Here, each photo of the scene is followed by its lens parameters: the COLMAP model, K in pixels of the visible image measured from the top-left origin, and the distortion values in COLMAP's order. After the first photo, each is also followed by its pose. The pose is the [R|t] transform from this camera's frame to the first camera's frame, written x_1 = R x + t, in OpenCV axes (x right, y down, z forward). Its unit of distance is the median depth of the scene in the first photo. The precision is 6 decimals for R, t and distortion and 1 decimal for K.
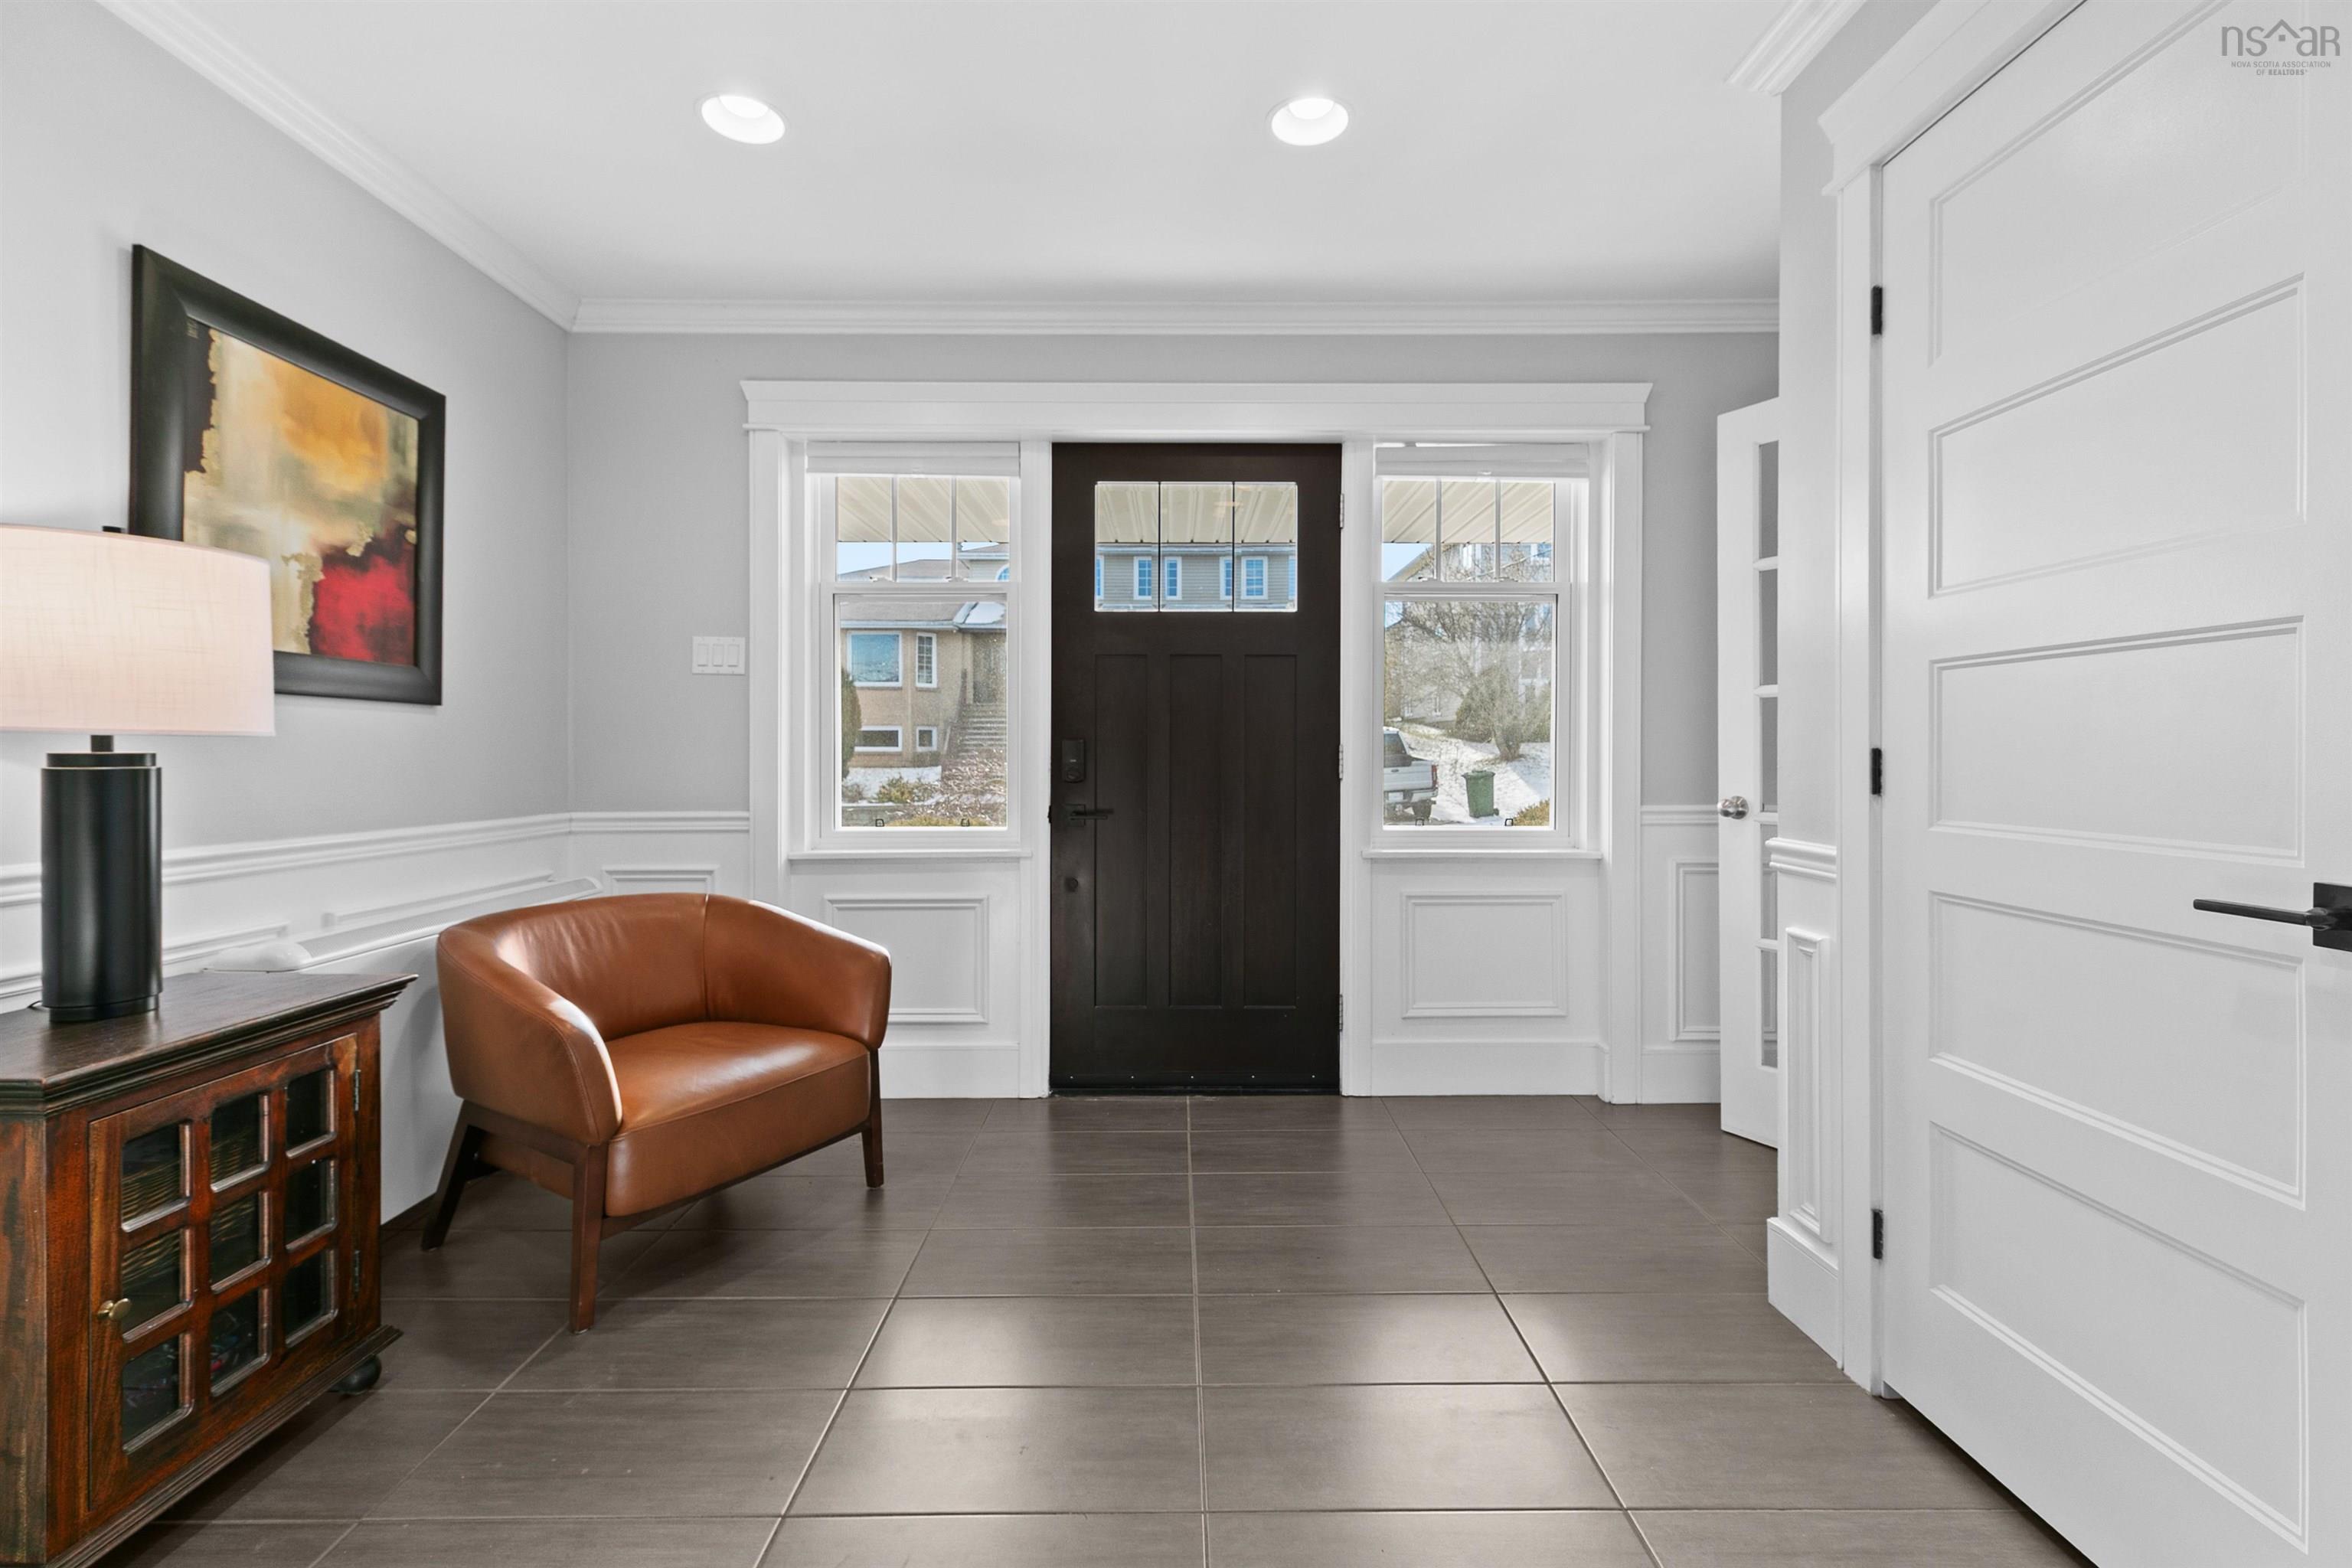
lens RADIAL K [[1072.7, 0, 1160.0], [0, 1072.7, 758.8], [0, 0, 1]] dist [0.008580, 0.000184]
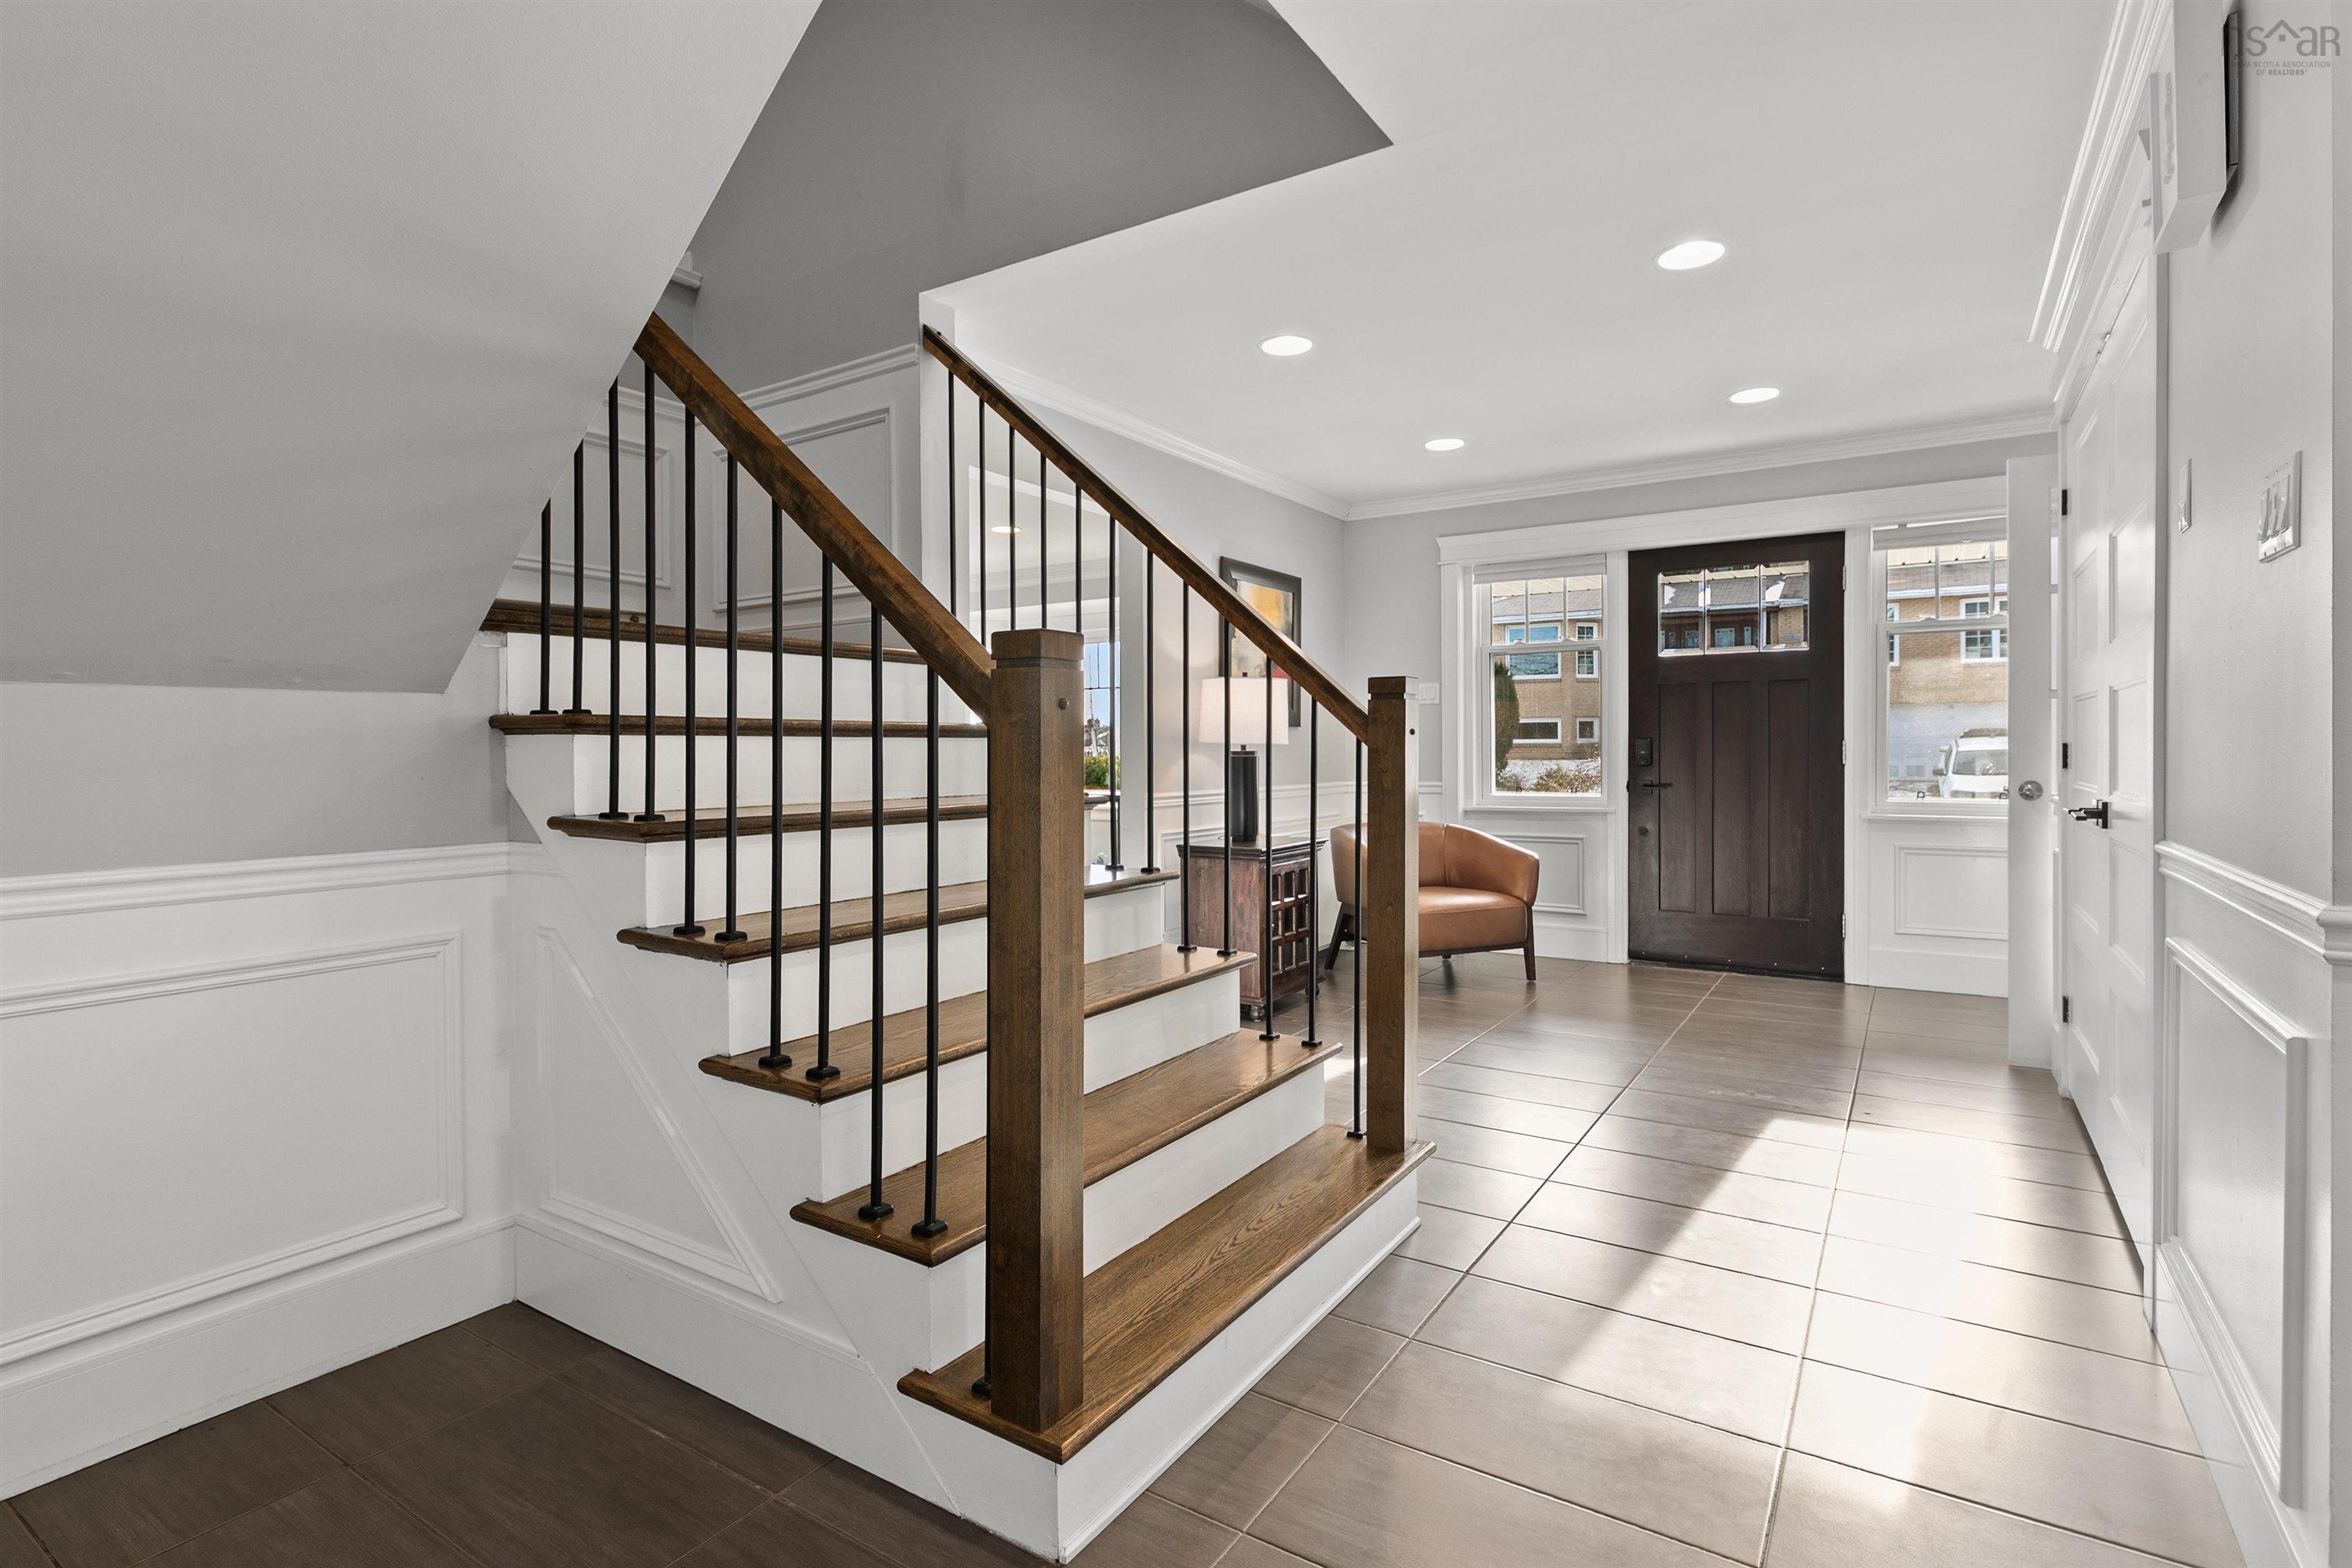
lens RADIAL K [[1140.7, 0, 1133.2], [0, 1140.7, 748.1], [0, 0, 1]] dist [0.007023, -0.002816]
pose [[0.824858, -0.006640, -0.565301, 0.247772], [0.005264, 0.999978, -0.004065, -0.001460], [0.565316, 0.000377, 0.824875, -0.802955]]
